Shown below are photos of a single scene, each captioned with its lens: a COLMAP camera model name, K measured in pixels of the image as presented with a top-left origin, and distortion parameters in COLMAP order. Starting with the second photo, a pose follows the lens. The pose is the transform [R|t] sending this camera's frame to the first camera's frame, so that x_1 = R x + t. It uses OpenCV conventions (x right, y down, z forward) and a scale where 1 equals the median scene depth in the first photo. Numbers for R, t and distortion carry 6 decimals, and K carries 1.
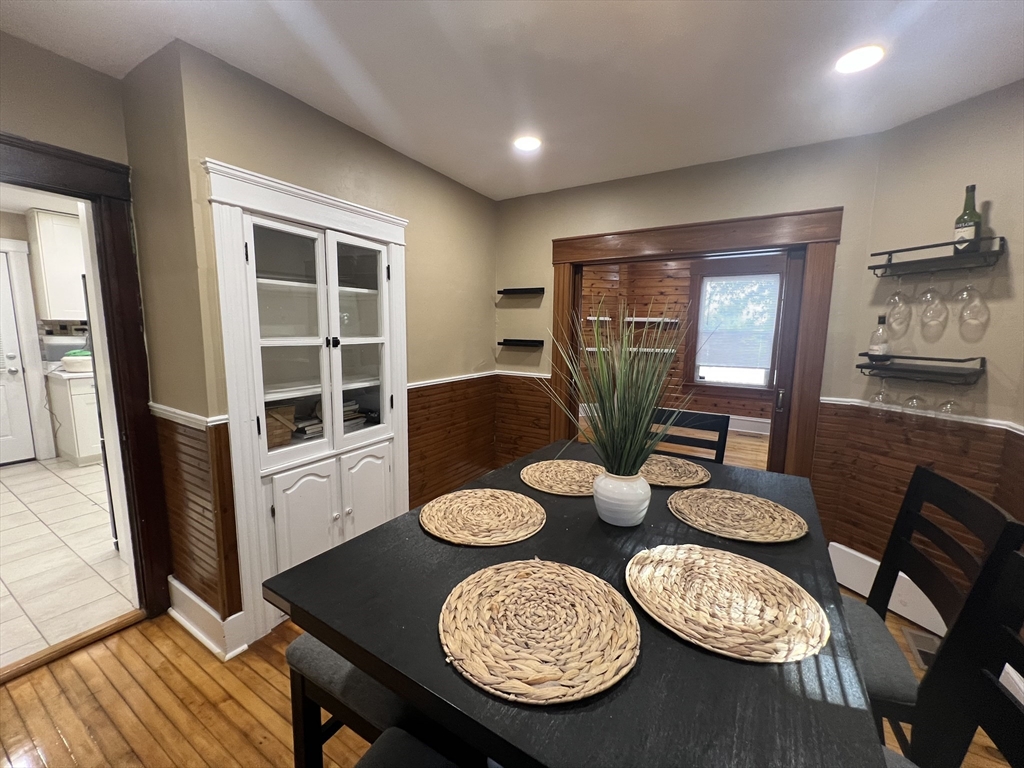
lens RADIAL K [[410.3, 0, 508.5], [0, 410.3, 381.9], [0, 0, 1]] dist [-0.002785, 0.001187]
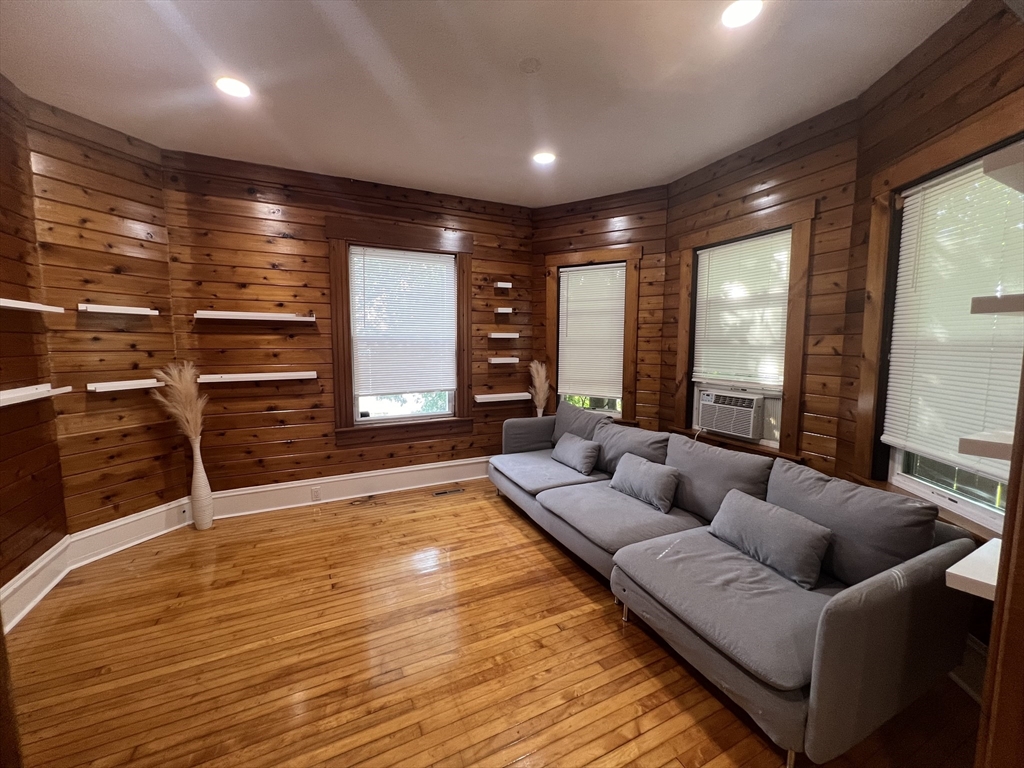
lens RADIAL K [[410.3, 0, 506.3], [0, 410.3, 384.1], [0, 0, 1]] dist [-0.002785, 0.001187]
pose [[0.546049, -0.098674, 0.831922, 0.244657], [0.118081, 0.992191, 0.040179, -0.151129], [-0.829390, 0.076294, 0.553436, 1.355229]]
